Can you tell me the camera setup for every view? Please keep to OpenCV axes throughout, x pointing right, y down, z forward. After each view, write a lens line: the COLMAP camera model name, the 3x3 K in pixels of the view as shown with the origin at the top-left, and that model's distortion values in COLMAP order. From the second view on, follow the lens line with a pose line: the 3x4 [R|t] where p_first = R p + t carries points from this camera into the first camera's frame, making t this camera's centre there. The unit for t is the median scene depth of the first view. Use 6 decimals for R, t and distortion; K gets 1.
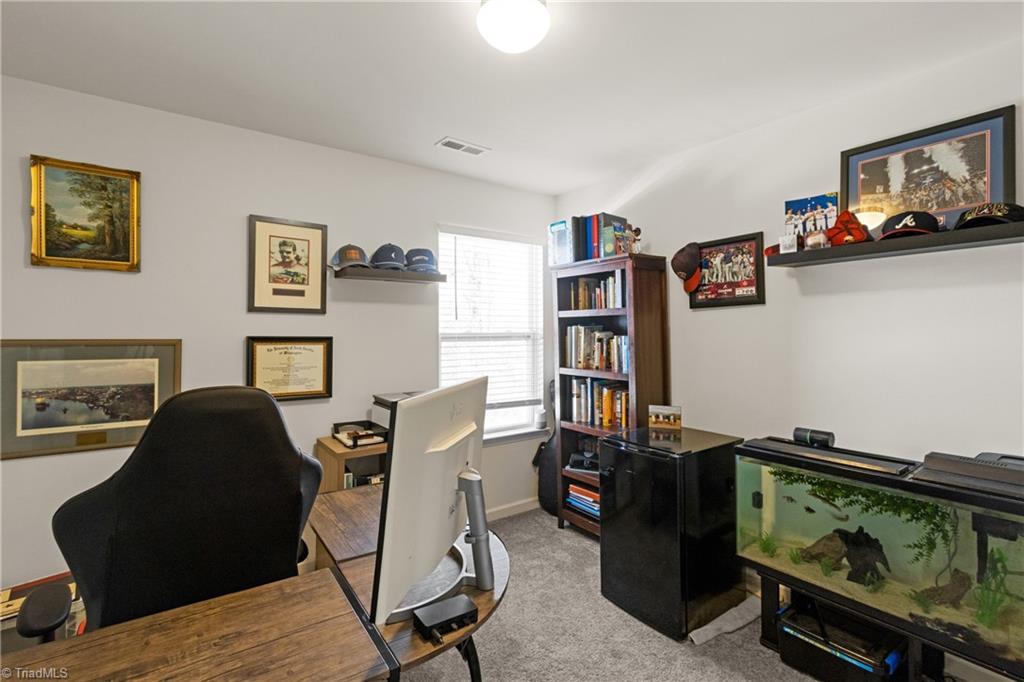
lens RADIAL K [[478.3, 0, 525.4], [0, 478.3, 327.8], [0, 0, 1]] dist [0.001837, -0.000120]
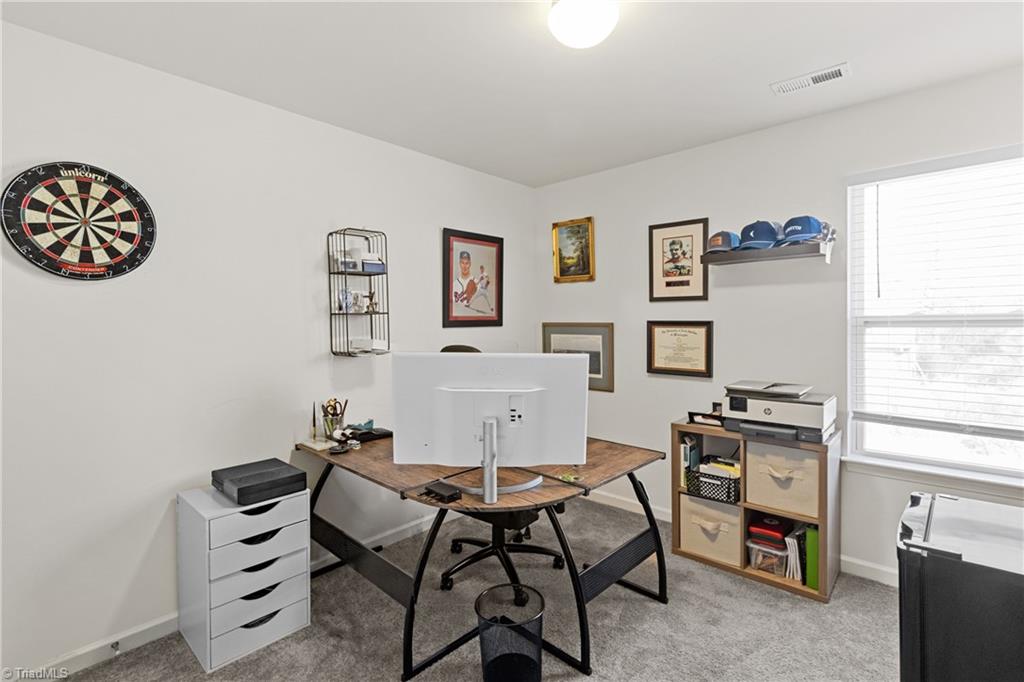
lens RADIAL K [[478.3, 0, 525.4], [0, 478.3, 327.8], [0, 0, 1]] dist [0.001837, -0.000120]
pose [[0.192593, 0.014534, -0.981171, 0.598157], [0.020058, 0.999623, 0.018744, 0.005621], [0.981074, -0.023290, 0.192229, 0.406359]]
